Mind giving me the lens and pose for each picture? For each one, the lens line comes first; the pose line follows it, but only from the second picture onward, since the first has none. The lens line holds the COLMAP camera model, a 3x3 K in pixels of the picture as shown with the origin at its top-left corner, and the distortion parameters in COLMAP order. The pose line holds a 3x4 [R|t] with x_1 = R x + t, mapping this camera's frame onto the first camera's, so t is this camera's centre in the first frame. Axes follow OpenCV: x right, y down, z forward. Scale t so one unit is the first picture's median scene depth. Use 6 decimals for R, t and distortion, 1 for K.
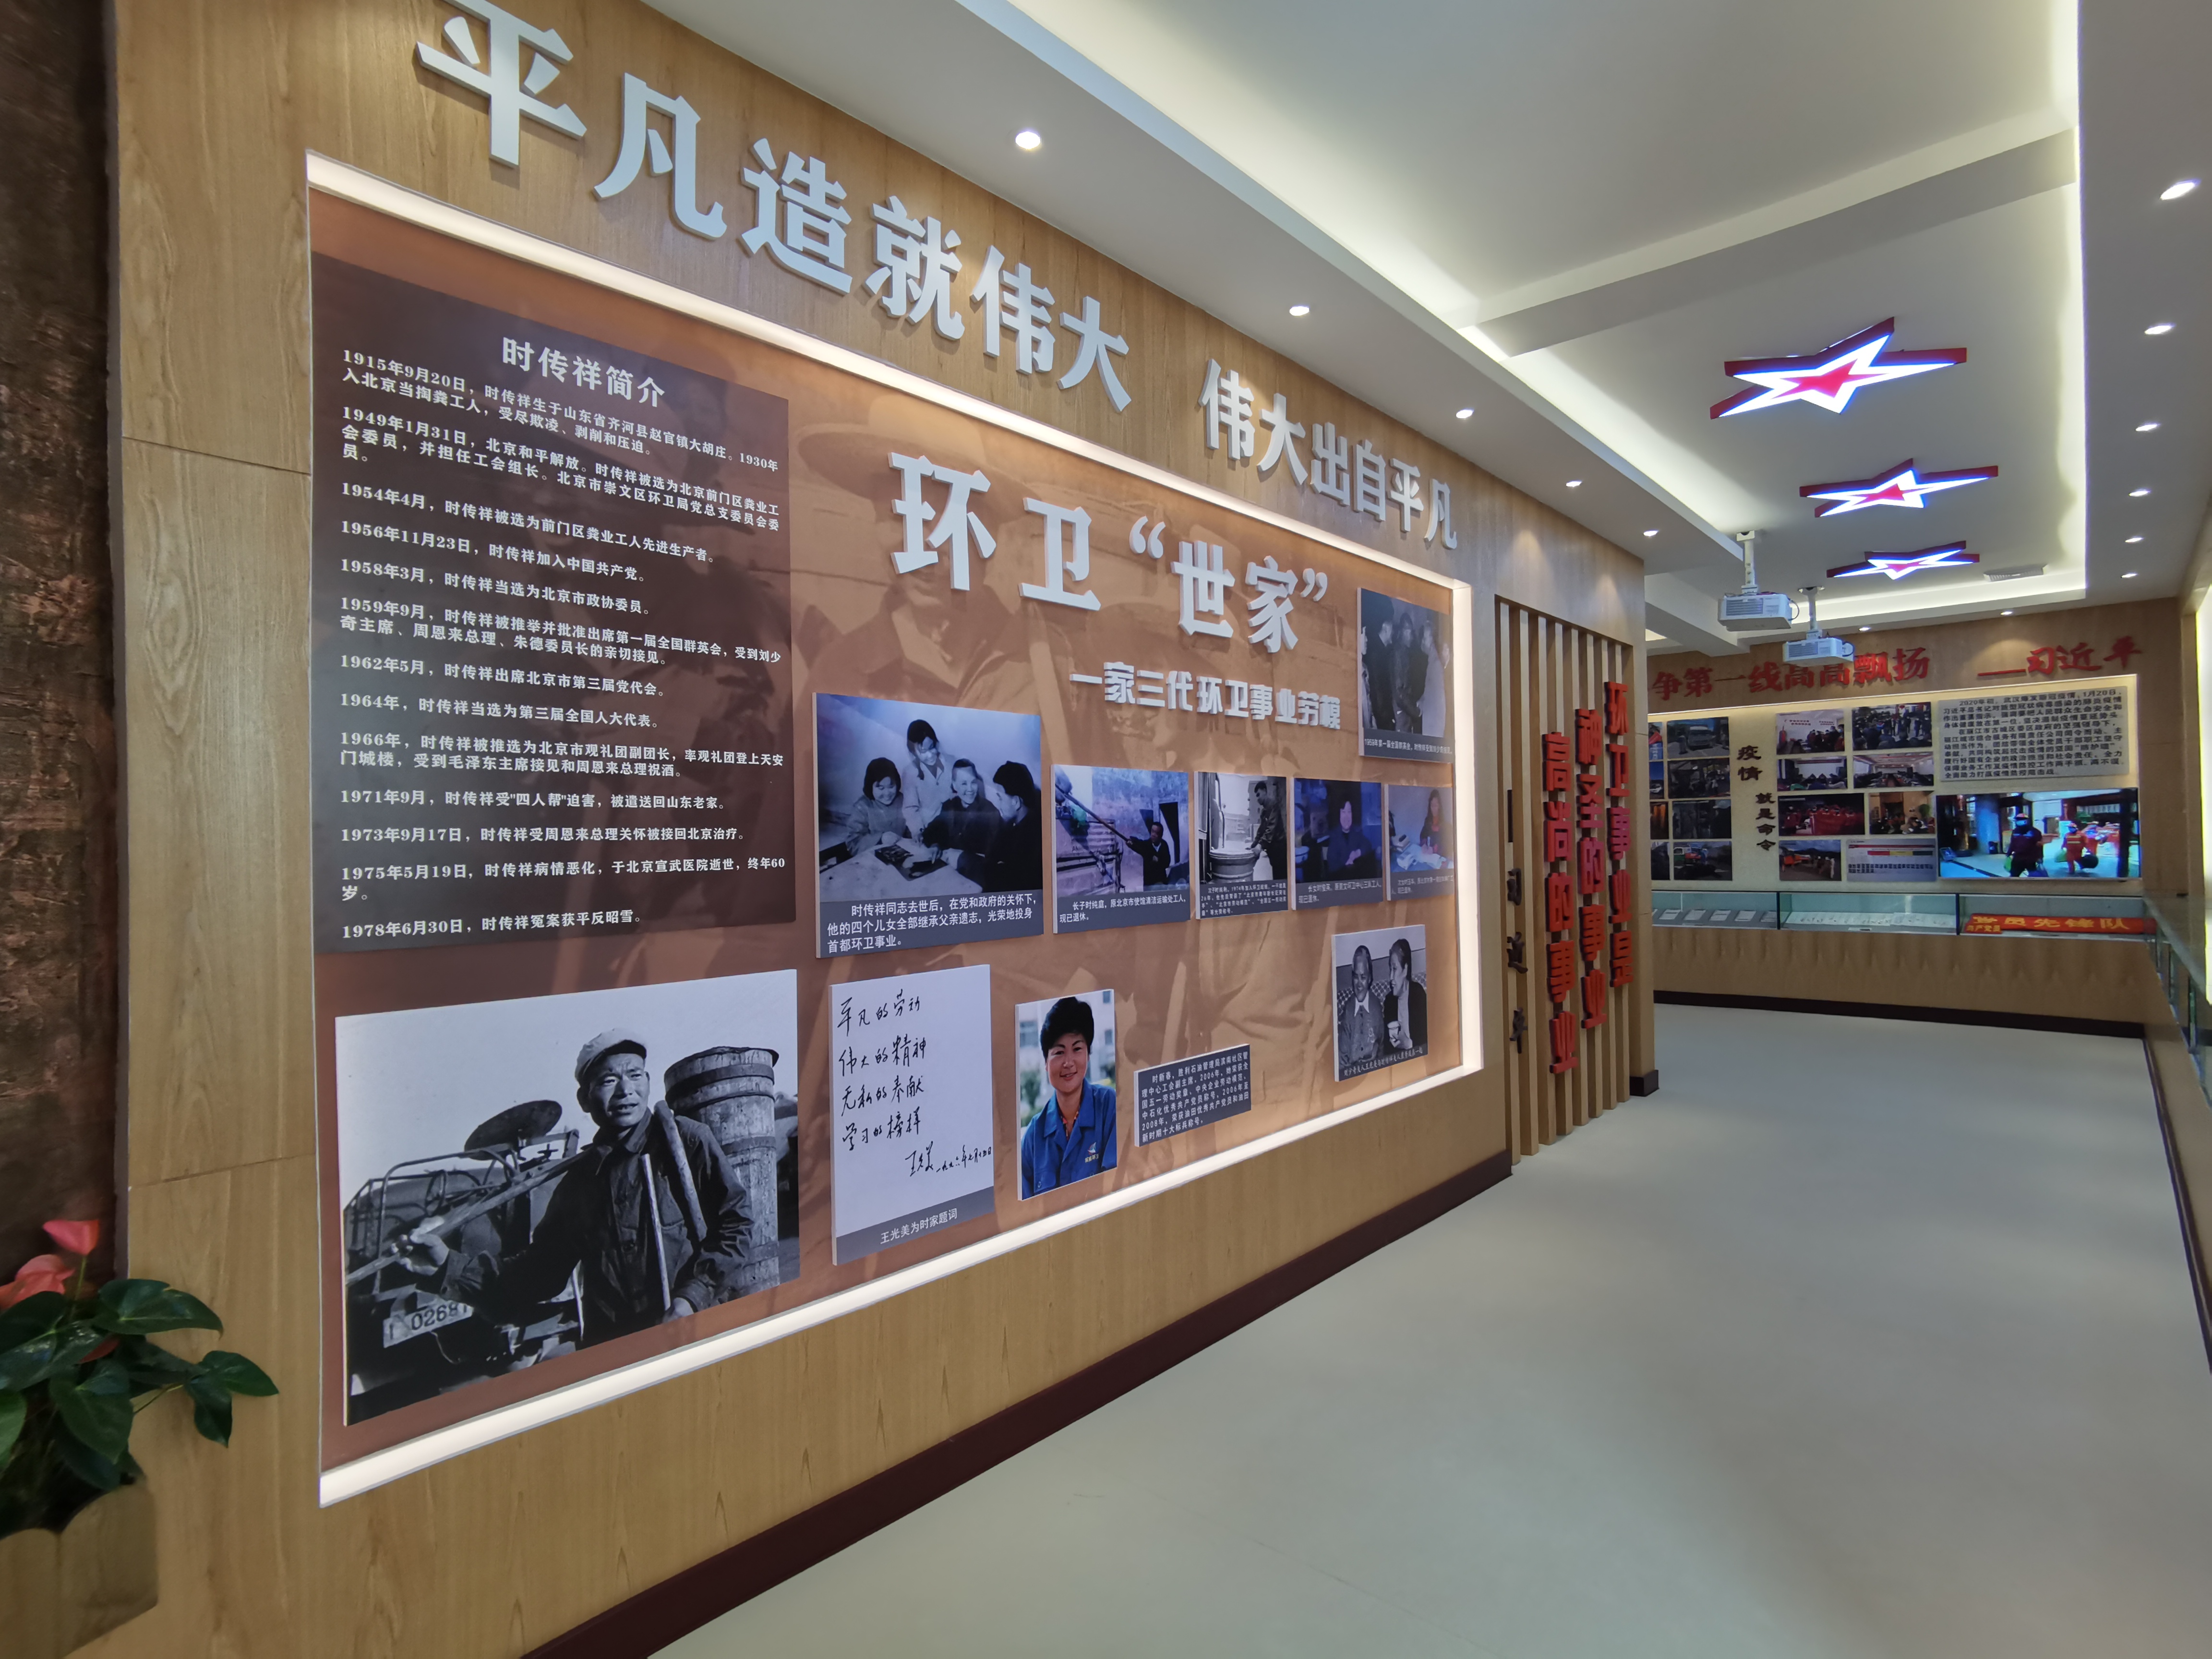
lens RADIAL K [[1100.8, 0, 1126.5], [0, 1100.8, 818.6], [0, 0, 1]] dist [0.017482, 0.000951]
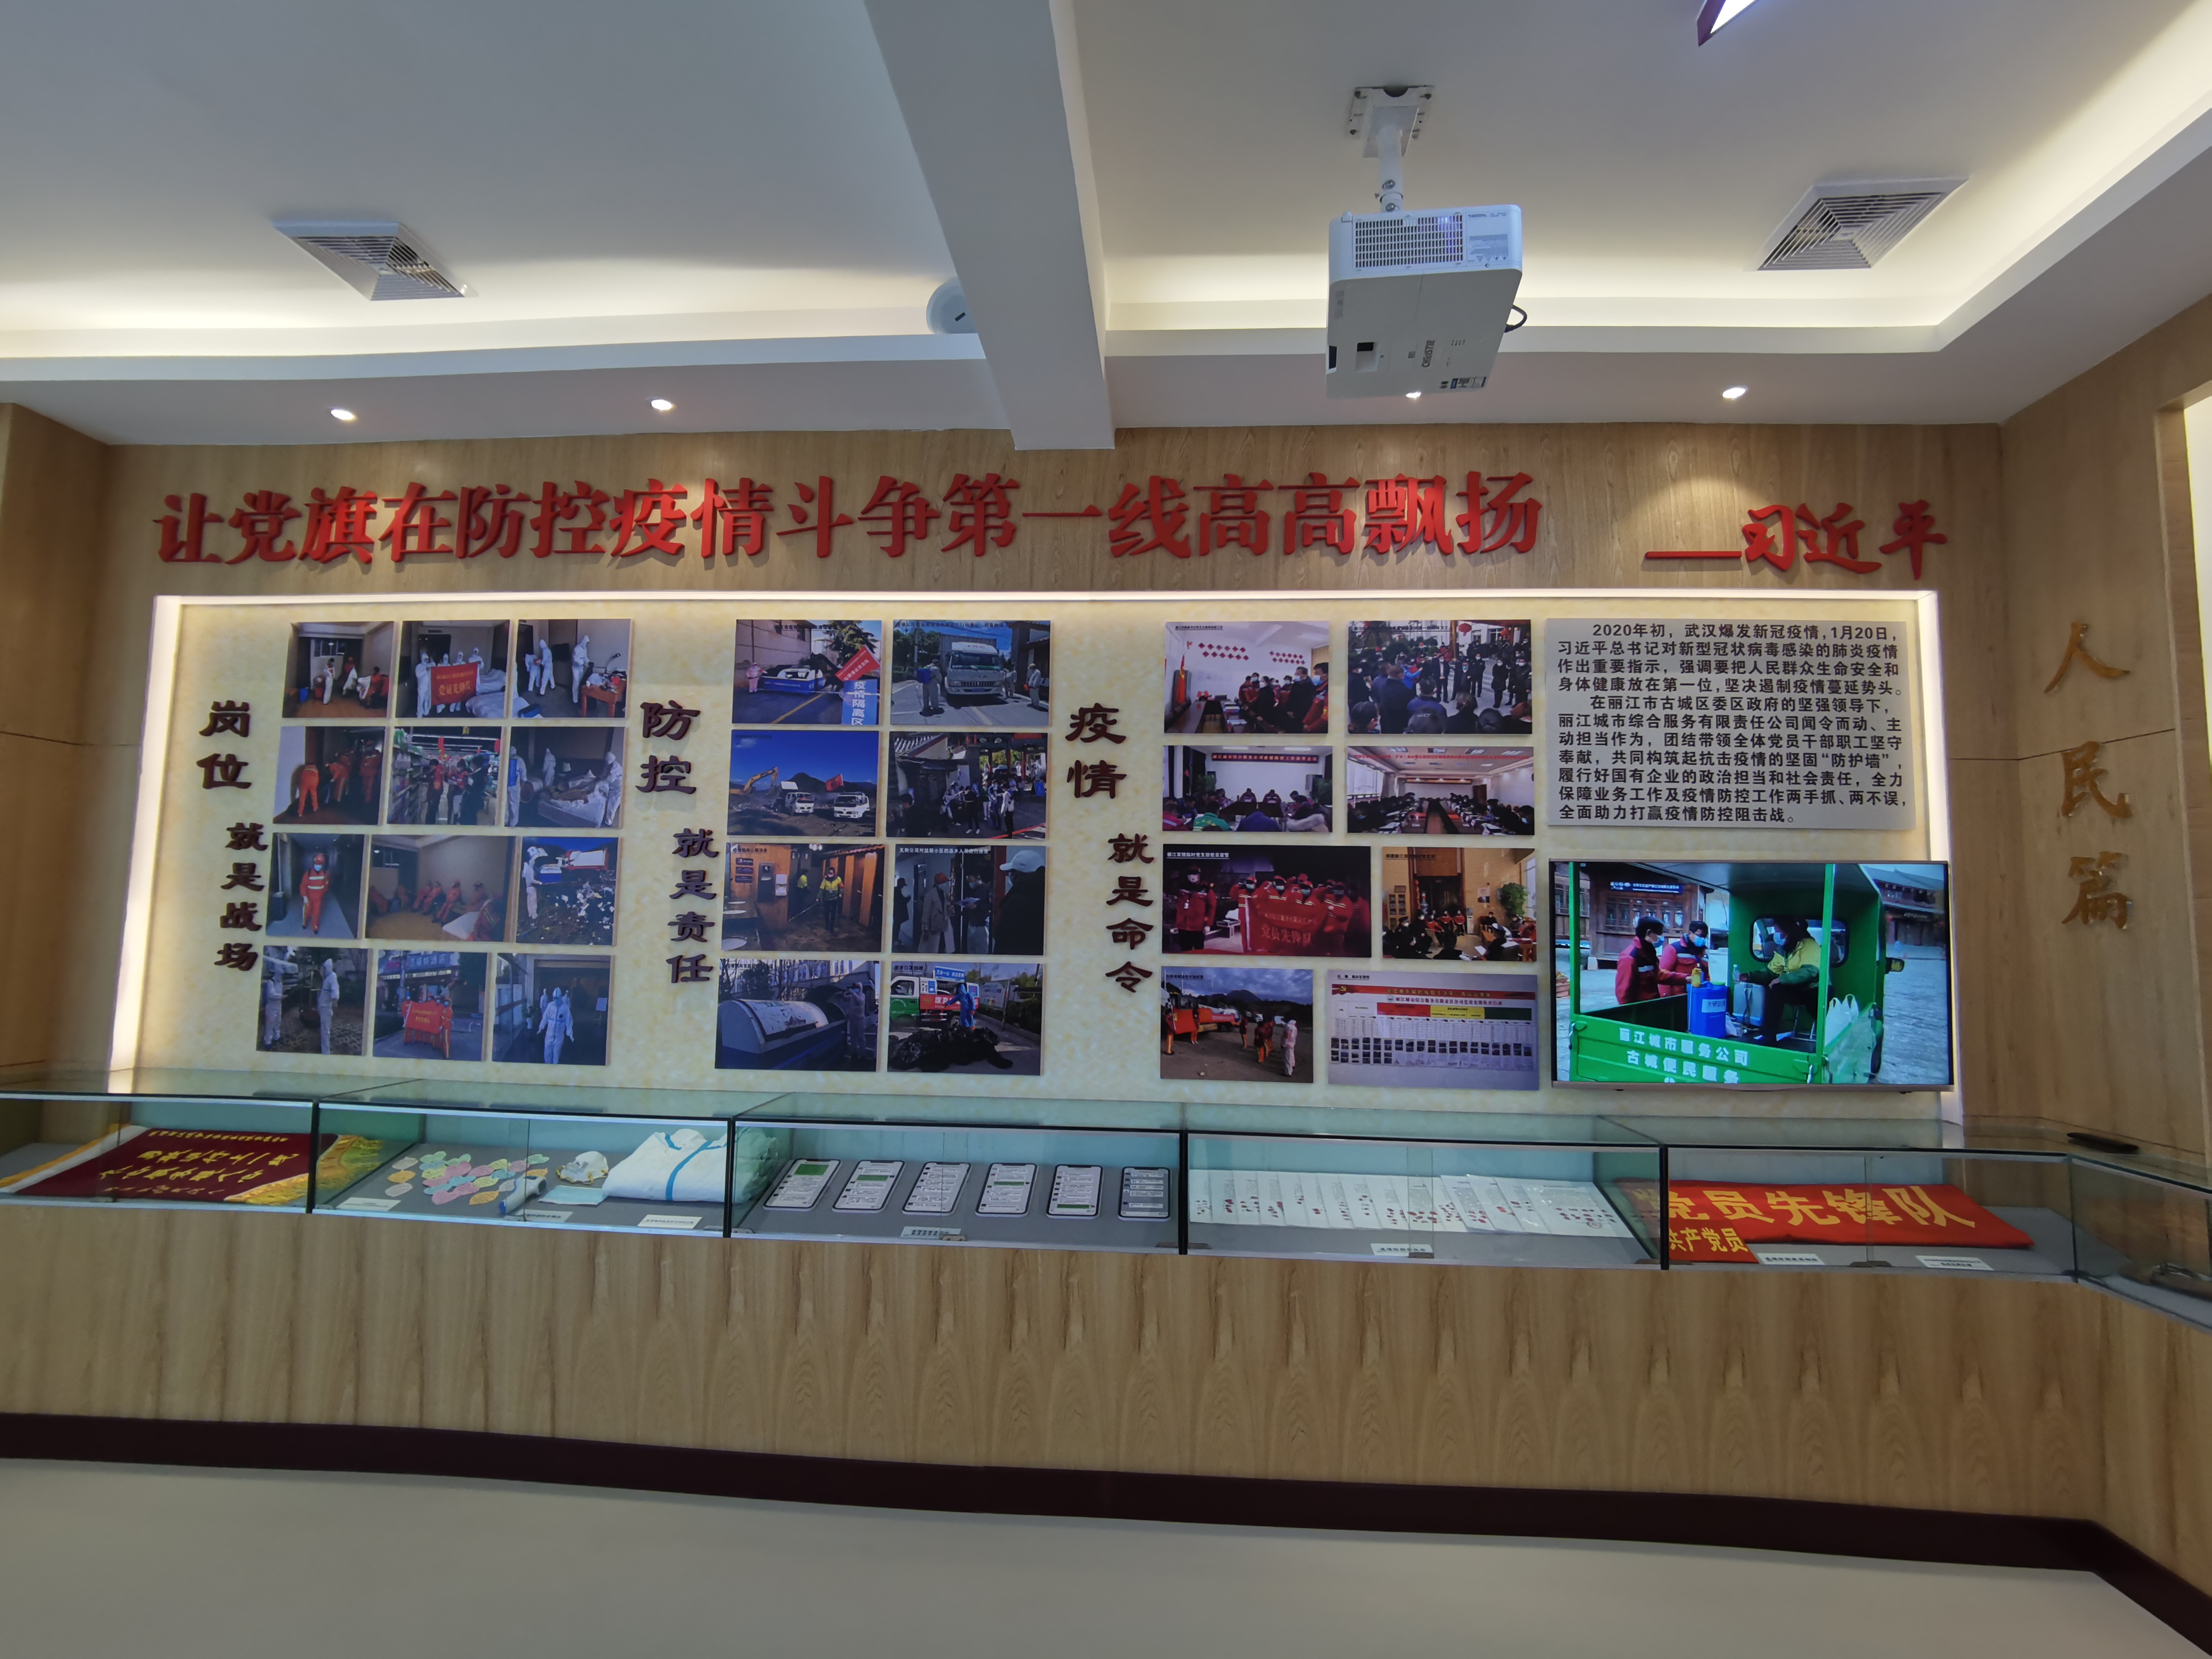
lens RADIAL K [[1100.8, 0, 1127.4], [0, 1100.8, 814.4], [0, 0, 1]] dist [0.017482, 0.000951]
pose [[0.743012, 0.069977, 0.665610, 0.359683], [-0.039983, 0.997384, -0.060224, -0.008506], [-0.668083, 0.018134, 0.743866, 0.789439]]
